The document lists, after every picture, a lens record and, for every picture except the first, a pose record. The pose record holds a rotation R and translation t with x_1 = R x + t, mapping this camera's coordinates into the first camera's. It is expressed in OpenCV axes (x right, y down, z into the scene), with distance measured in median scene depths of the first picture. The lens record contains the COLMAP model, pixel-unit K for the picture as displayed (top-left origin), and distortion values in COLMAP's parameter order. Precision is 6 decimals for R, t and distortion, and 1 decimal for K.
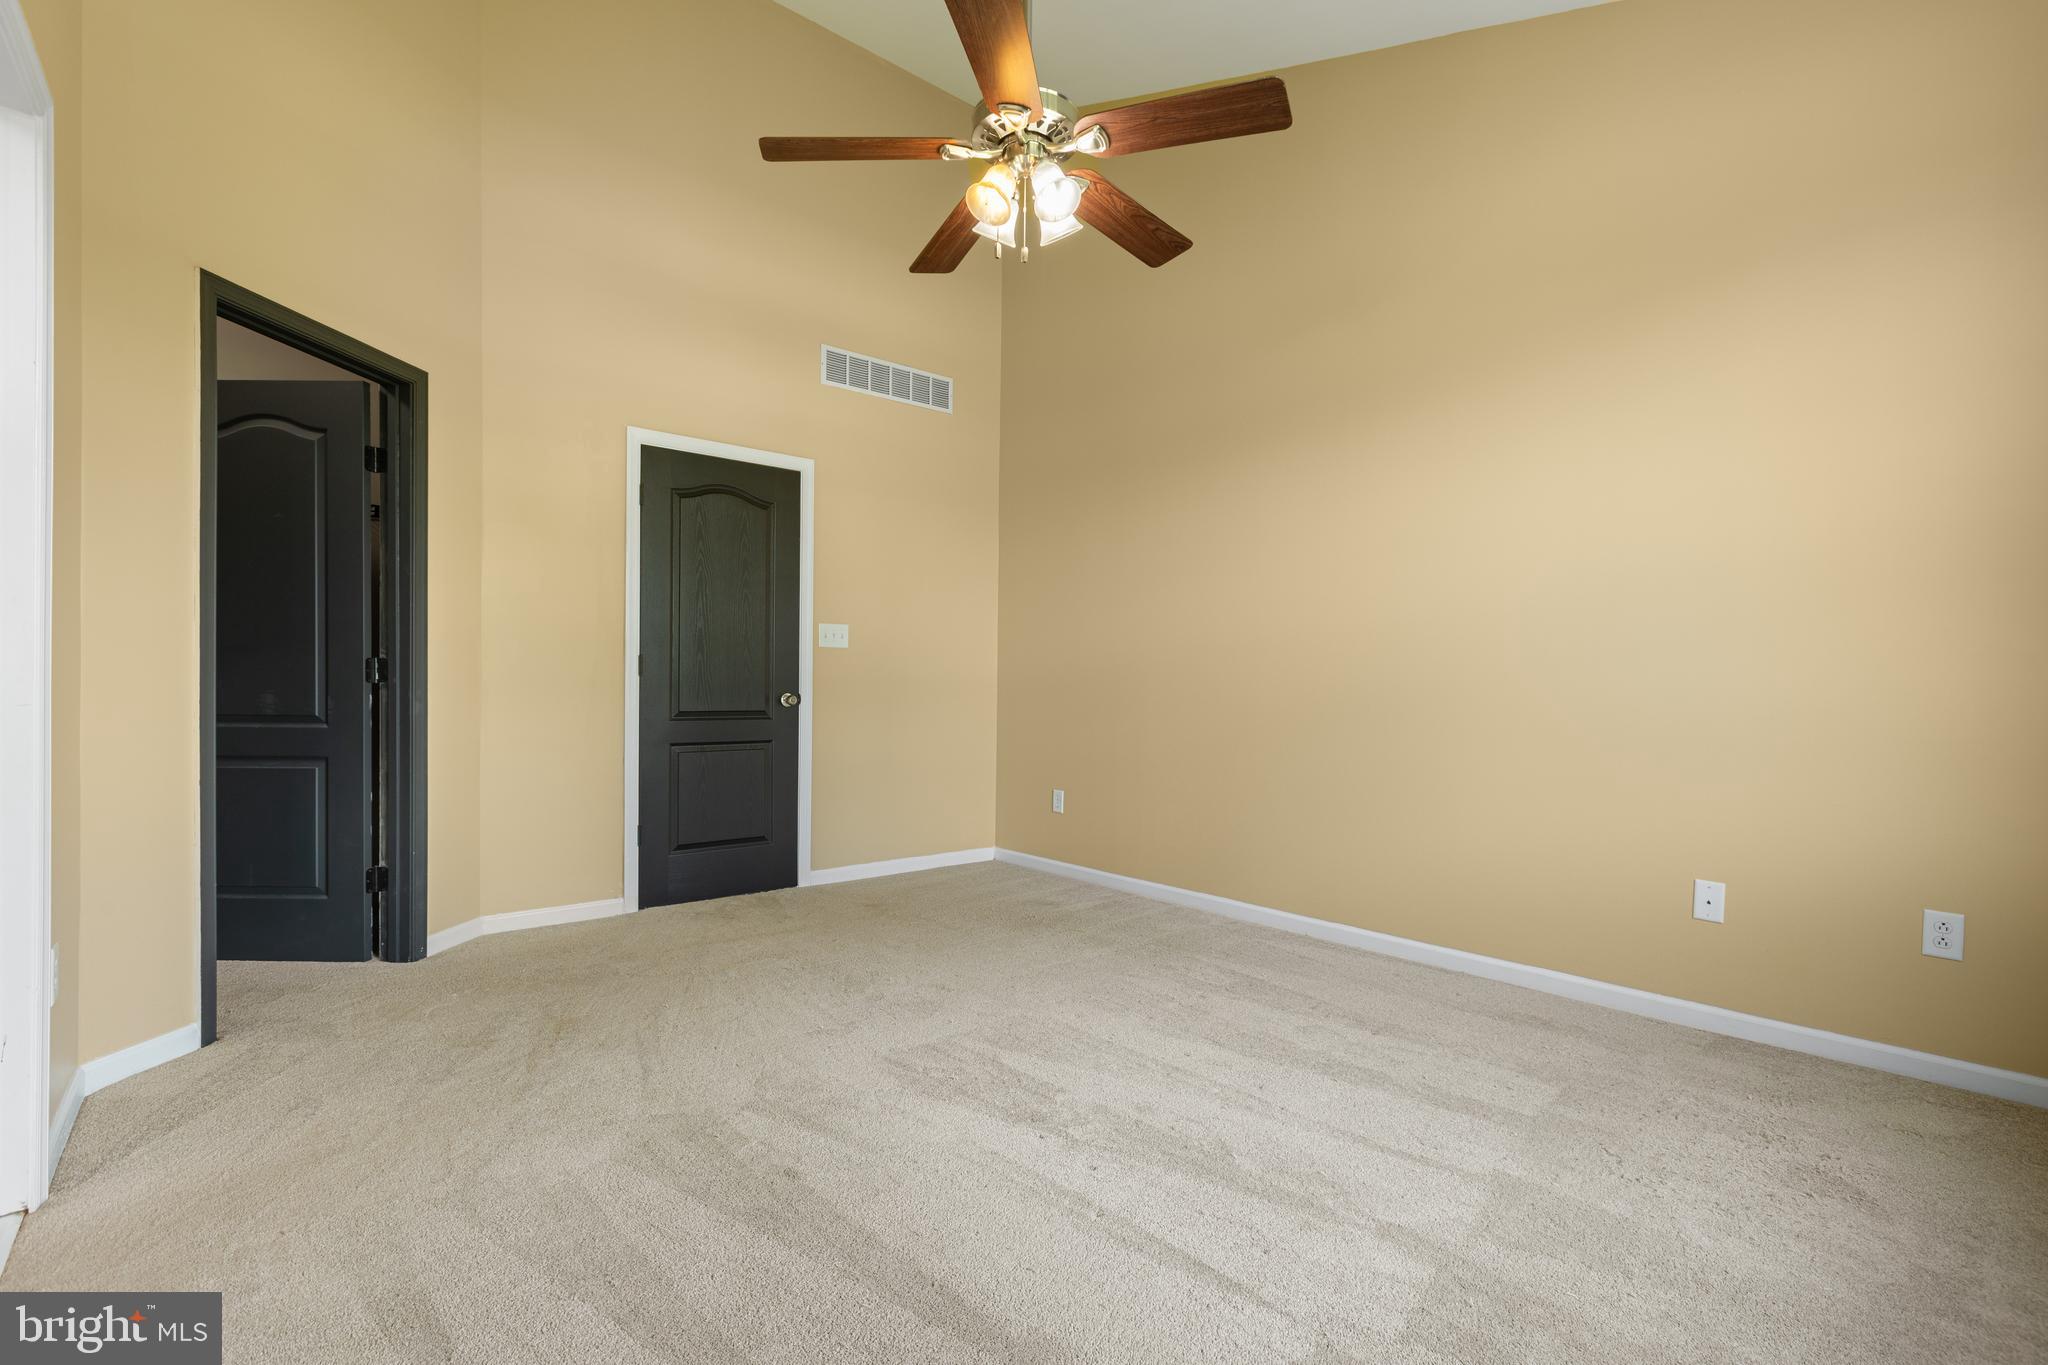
lens RADIAL K [[891.8, 0, 1020.0], [0, 891.8, 704.9], [0, 0, 1]] dist [-0.033944, -0.000223]
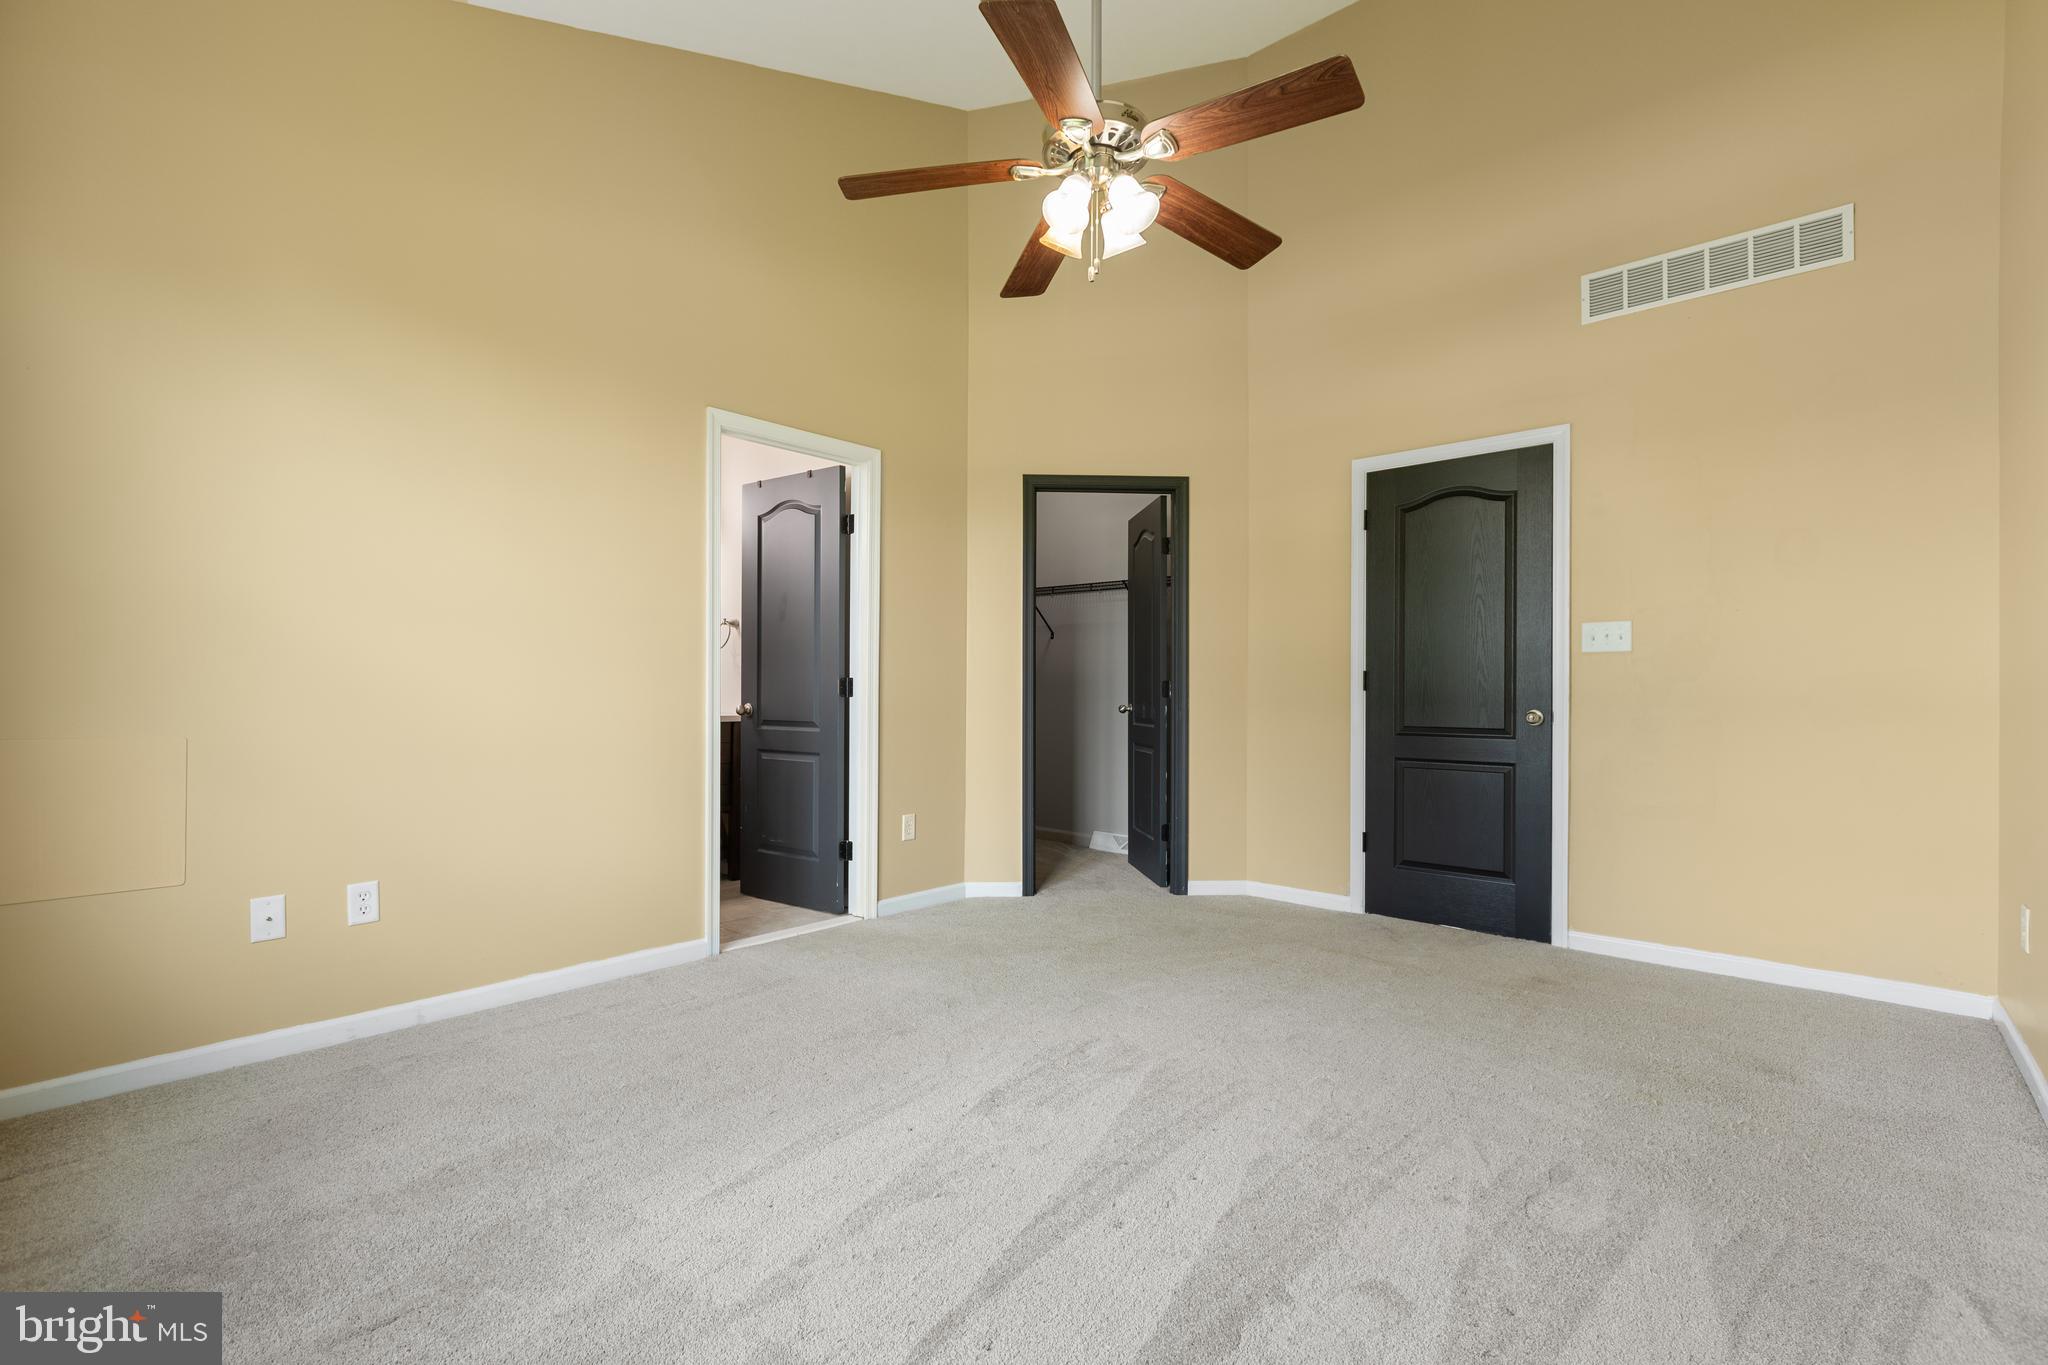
lens RADIAL K [[913.1, 0, 1026.4], [0, 913.1, 688.7], [0, 0, 1]] dist [0.001067, -0.001120]
pose [[0.144794, -0.006032, -0.989443, 0.594783], [-0.018998, 0.999780, -0.008875, -0.017940], [0.989279, 0.020082, 0.144648, 0.443704]]
